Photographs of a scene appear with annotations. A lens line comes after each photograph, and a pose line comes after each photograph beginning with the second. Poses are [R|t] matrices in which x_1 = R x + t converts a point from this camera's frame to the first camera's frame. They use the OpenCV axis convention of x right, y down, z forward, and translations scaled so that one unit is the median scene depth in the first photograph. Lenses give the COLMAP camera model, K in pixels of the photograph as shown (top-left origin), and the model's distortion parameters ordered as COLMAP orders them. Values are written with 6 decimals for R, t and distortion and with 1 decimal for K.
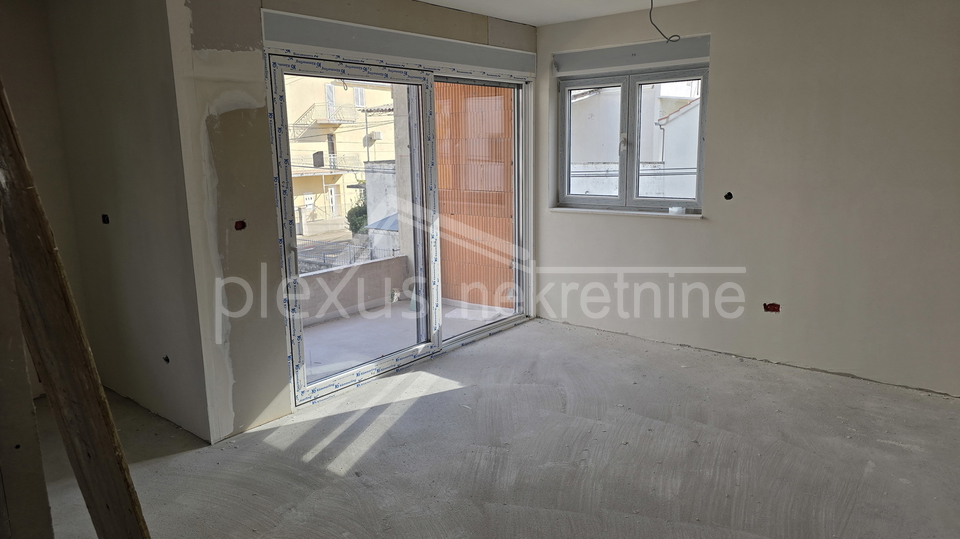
lens RADIAL K [[633.7, 0, 482.6], [0, 633.7, 261.6], [0, 0, 1]] dist [0.055732, -0.050631]
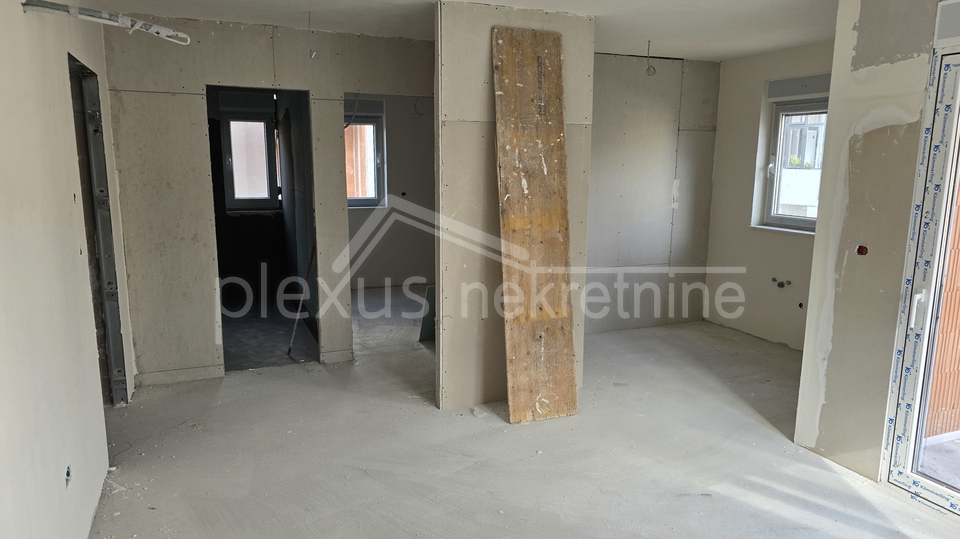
lens RADIAL K [[633.7, 0, 479.3], [0, 633.7, 271.9], [0, 0, 1]] dist [0.055732, -0.050631]
pose [[-0.453178, 0.171834, -0.874702, 0.704345], [-0.162231, 0.948960, 0.270472, -0.190453], [0.876534, 0.264475, -0.402171, 0.893829]]
